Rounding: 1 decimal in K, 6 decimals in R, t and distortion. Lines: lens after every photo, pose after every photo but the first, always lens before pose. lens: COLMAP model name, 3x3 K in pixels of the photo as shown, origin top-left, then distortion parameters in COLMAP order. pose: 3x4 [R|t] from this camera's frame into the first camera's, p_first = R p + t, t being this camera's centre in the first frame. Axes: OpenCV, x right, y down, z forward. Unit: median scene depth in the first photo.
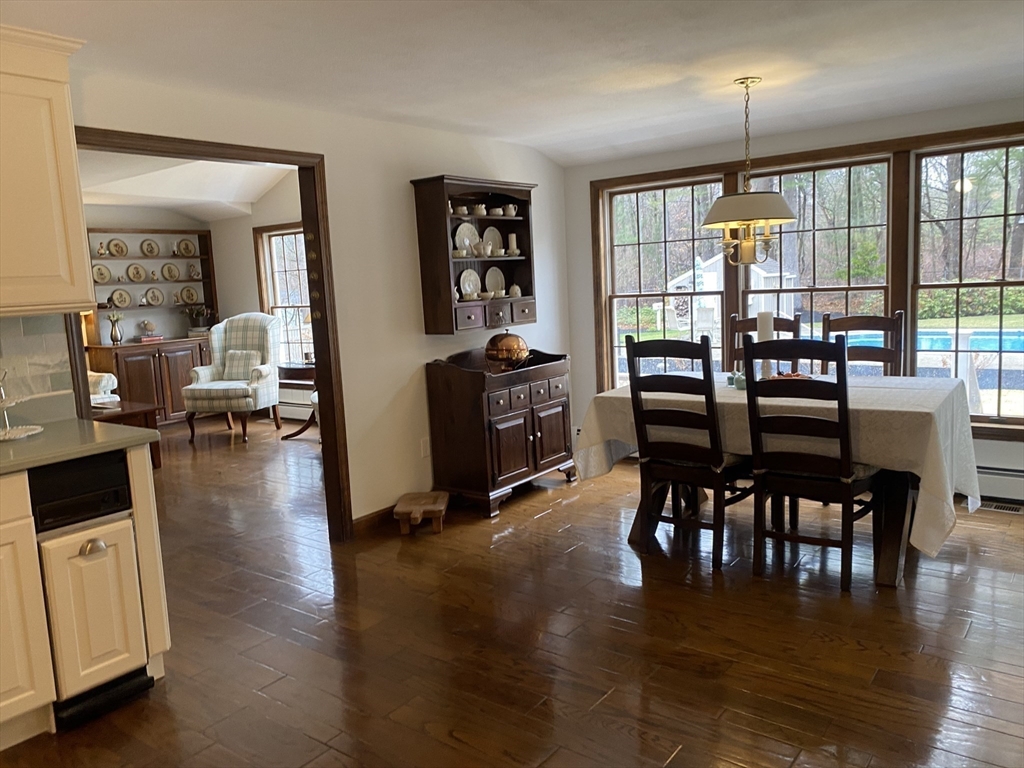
lens RADIAL K [[769.5, 0, 514.0], [0, 769.5, 379.7], [0, 0, 1]] dist [0.003969, -0.004680]
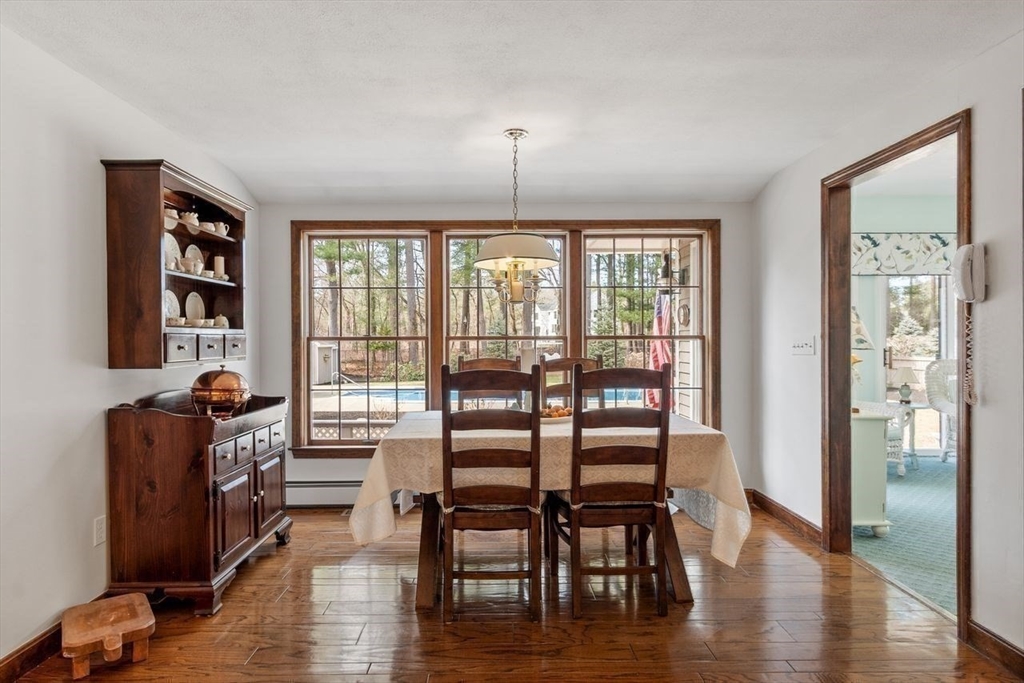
lens RADIAL K [[568.5, 0, 511.7], [0, 568.5, 341.8], [0, 0, 1]] dist [-0.013461, -0.001922]
pose [[0.781973, 0.045375, 0.621658, -0.150532], [0.045732, 0.990482, -0.129821, 0.002130], [-0.621632, 0.129946, 0.772456, 0.355937]]
